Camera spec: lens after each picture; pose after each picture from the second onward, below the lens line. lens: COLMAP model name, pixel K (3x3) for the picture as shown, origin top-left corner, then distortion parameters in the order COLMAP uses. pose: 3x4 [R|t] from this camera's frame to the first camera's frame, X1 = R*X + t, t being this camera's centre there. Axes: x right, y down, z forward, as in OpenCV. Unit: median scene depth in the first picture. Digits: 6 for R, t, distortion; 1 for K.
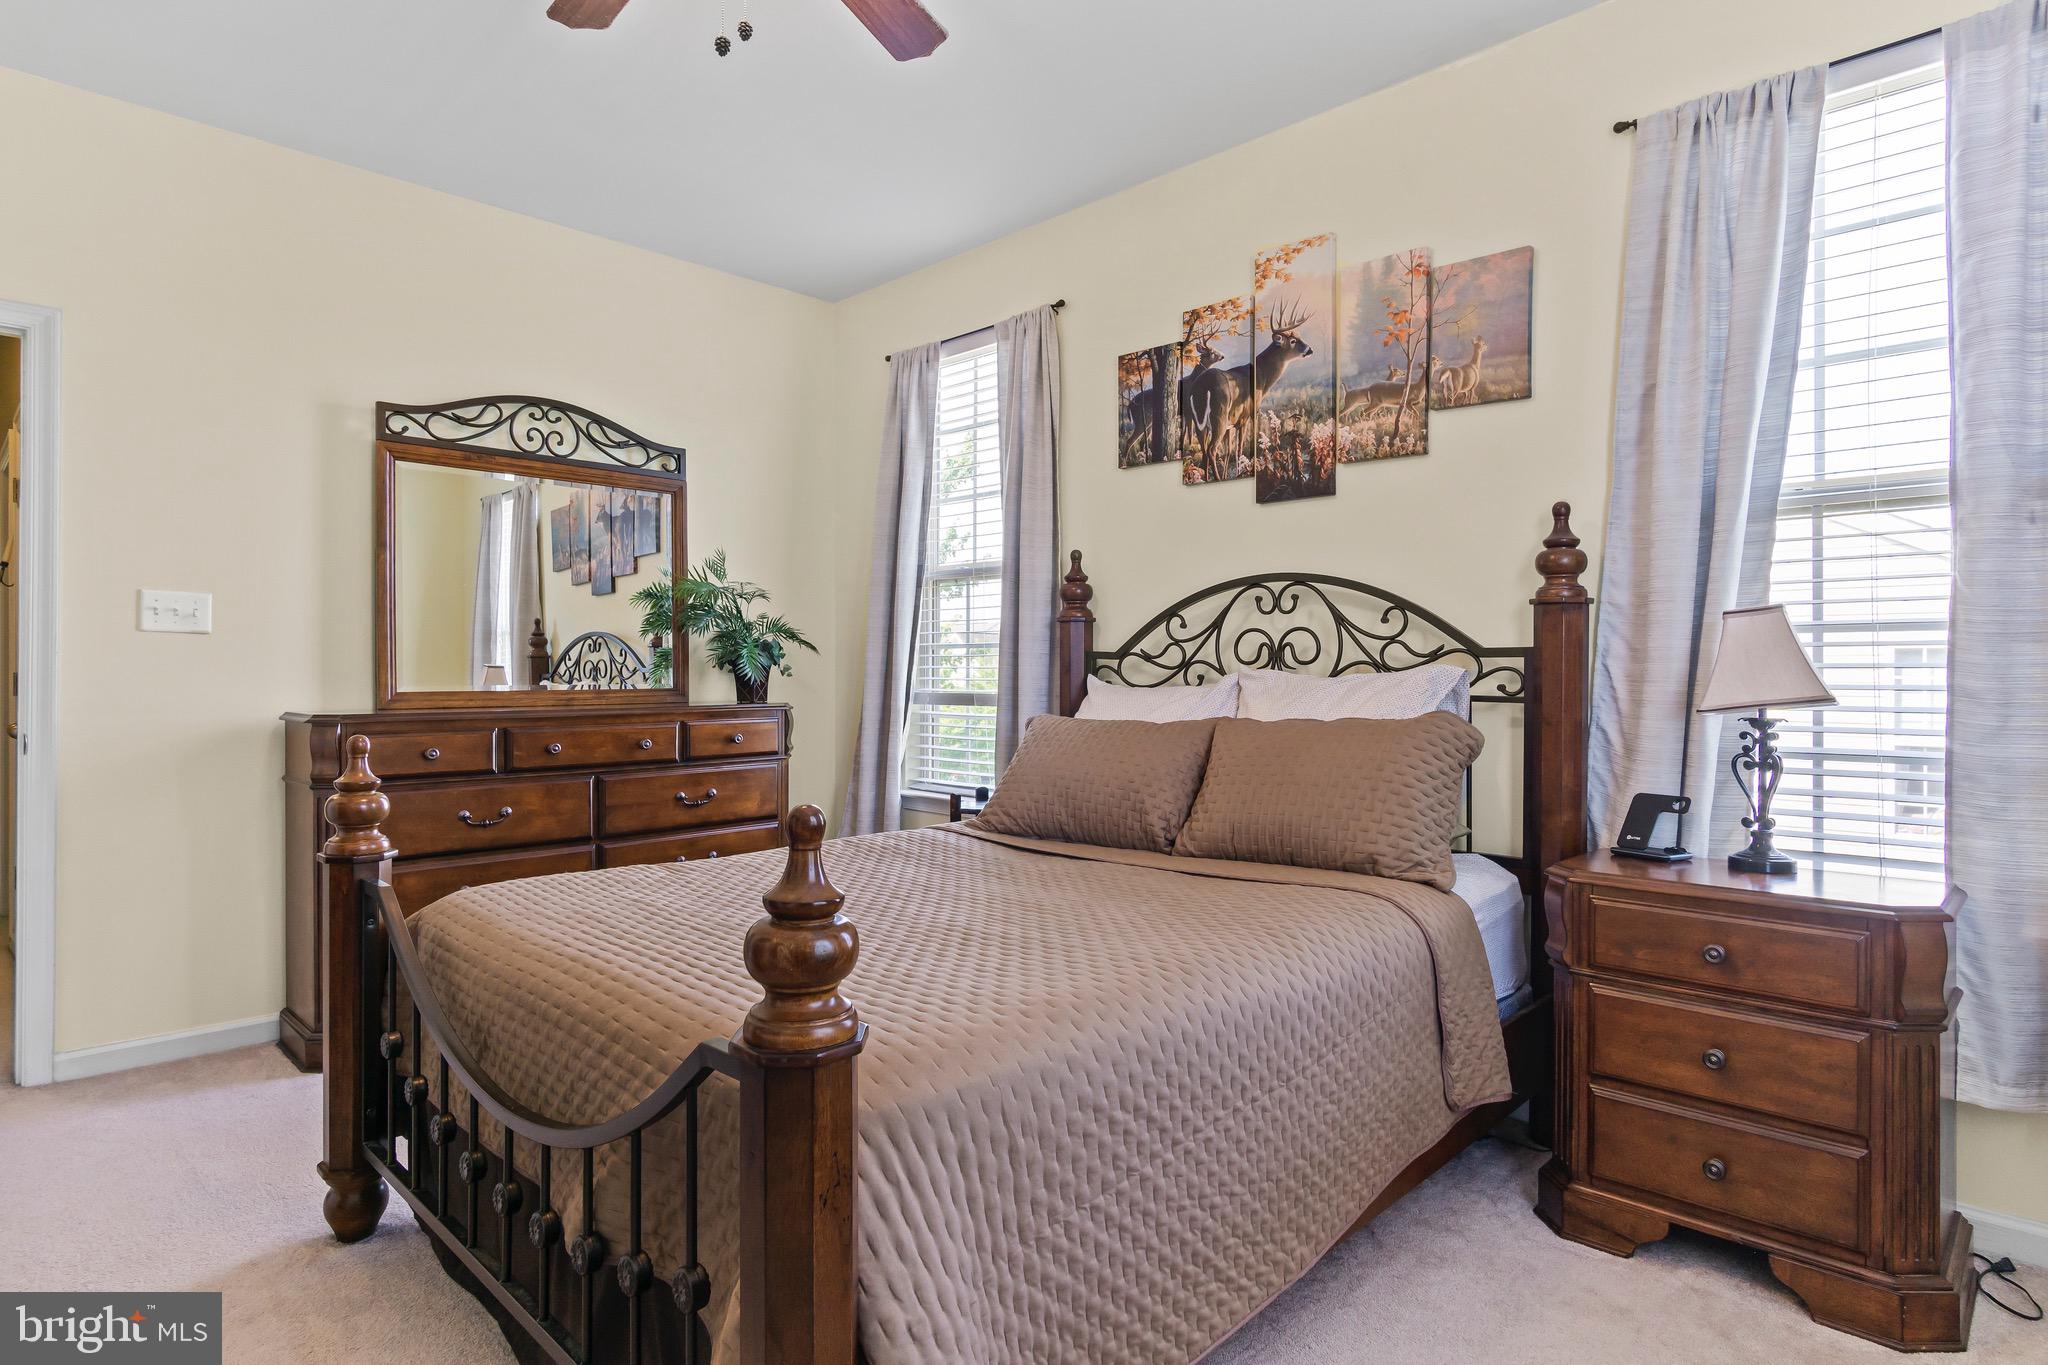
lens RADIAL K [[1106.8, 0, 1012.6], [0, 1106.8, 675.7], [0, 0, 1]] dist [0.001360, 0.000095]
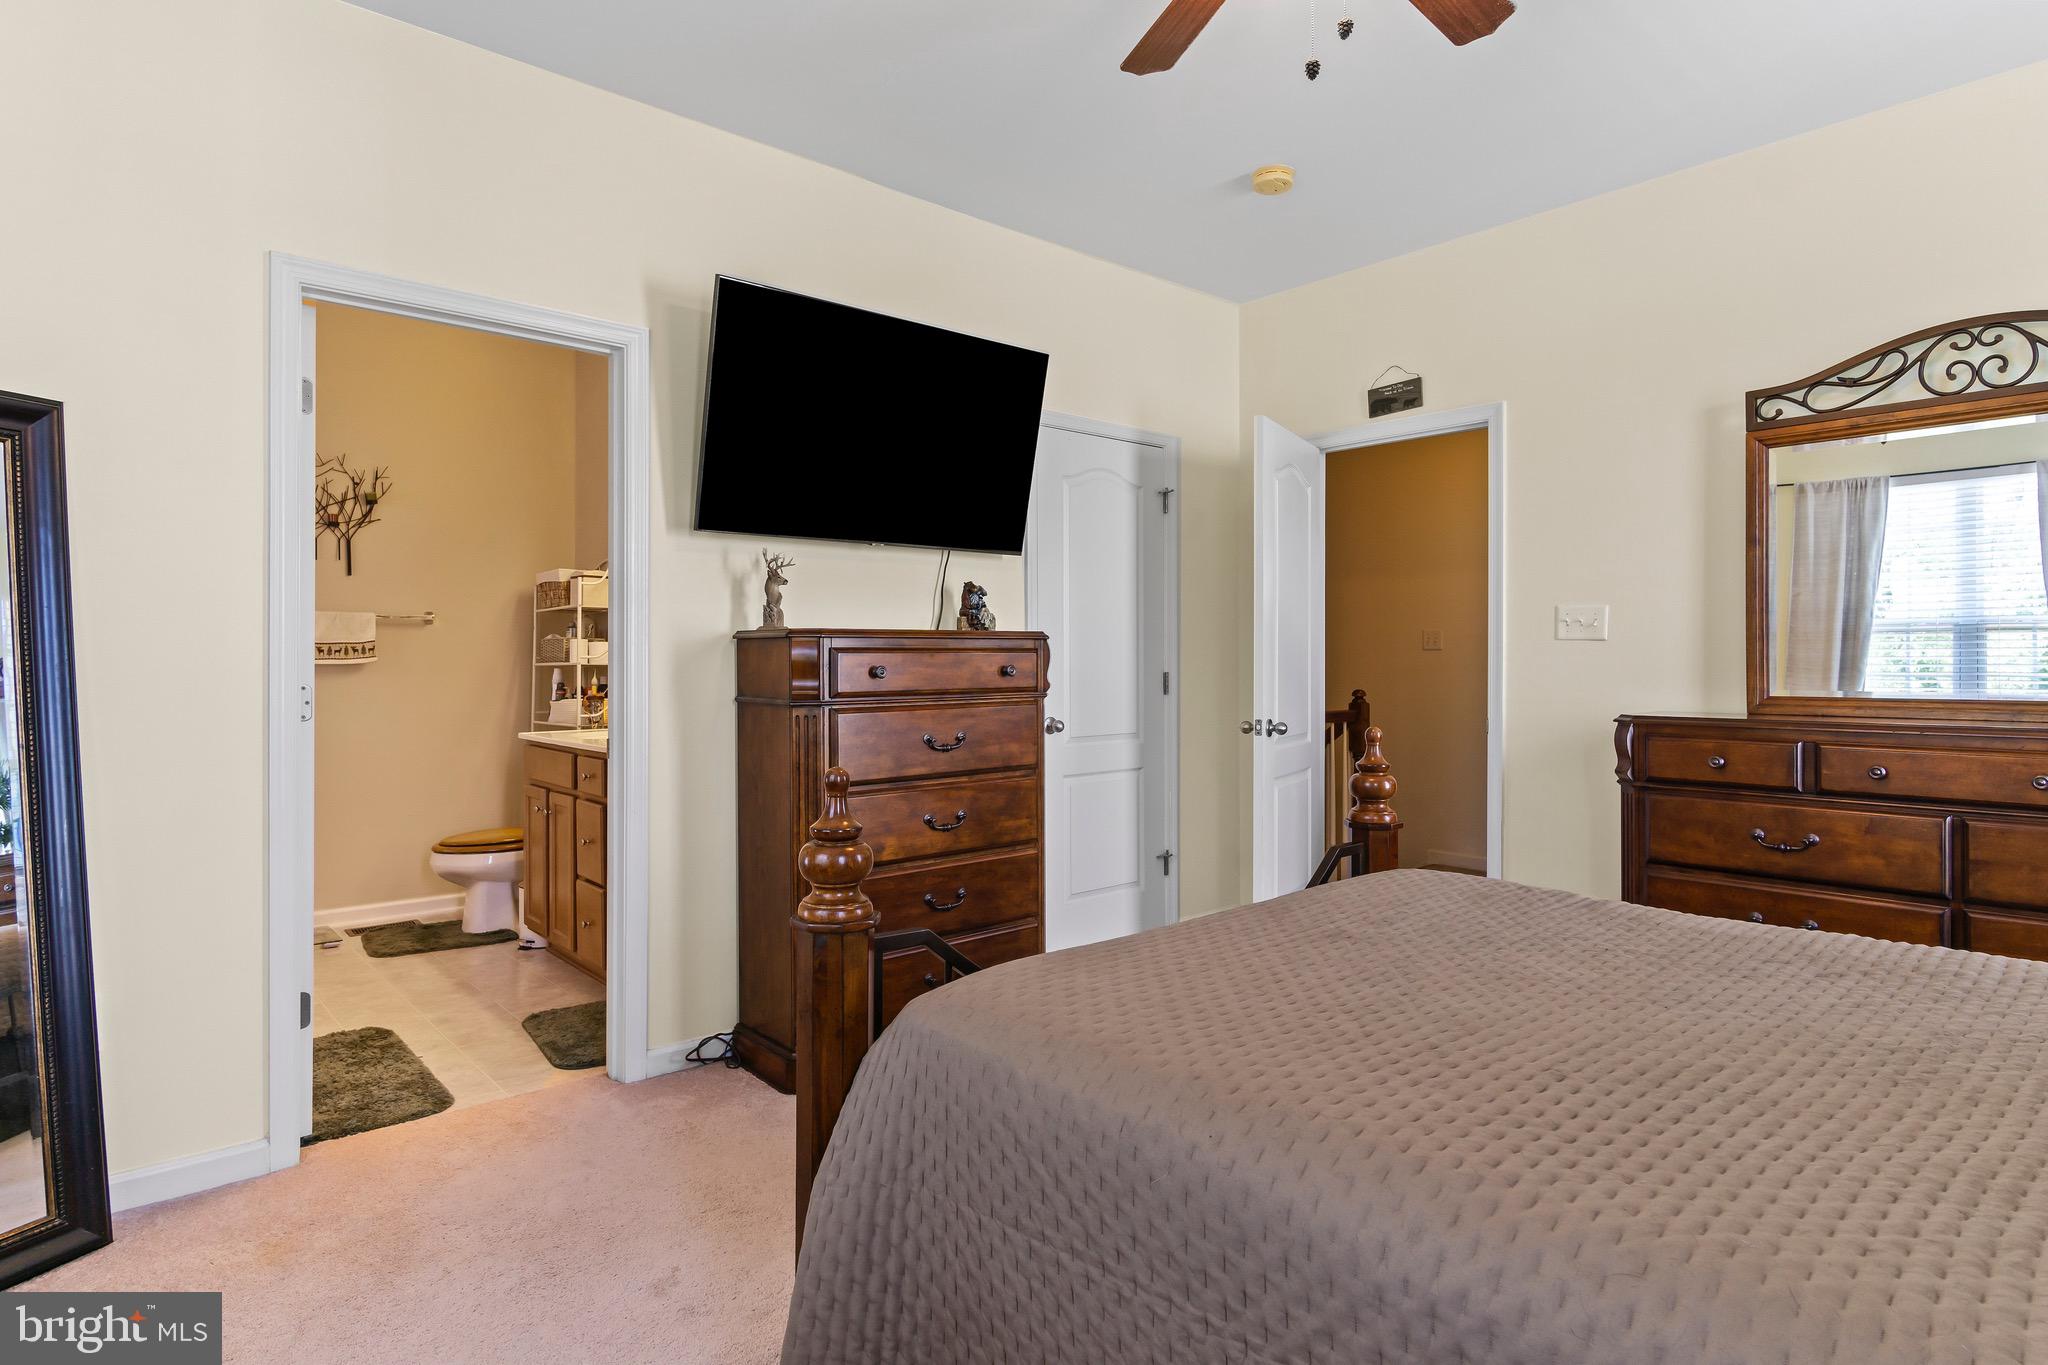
lens RADIAL K [[1106.8, 0, 1022.0], [0, 1106.8, 669.7], [0, 0, 1]] dist [0.001360, 0.000095]
pose [[-0.071998, 0.005459, -0.997390, 0.421932], [-0.005171, 0.999970, 0.005846, -0.009726], [0.997391, 0.005579, -0.071968, 0.436296]]
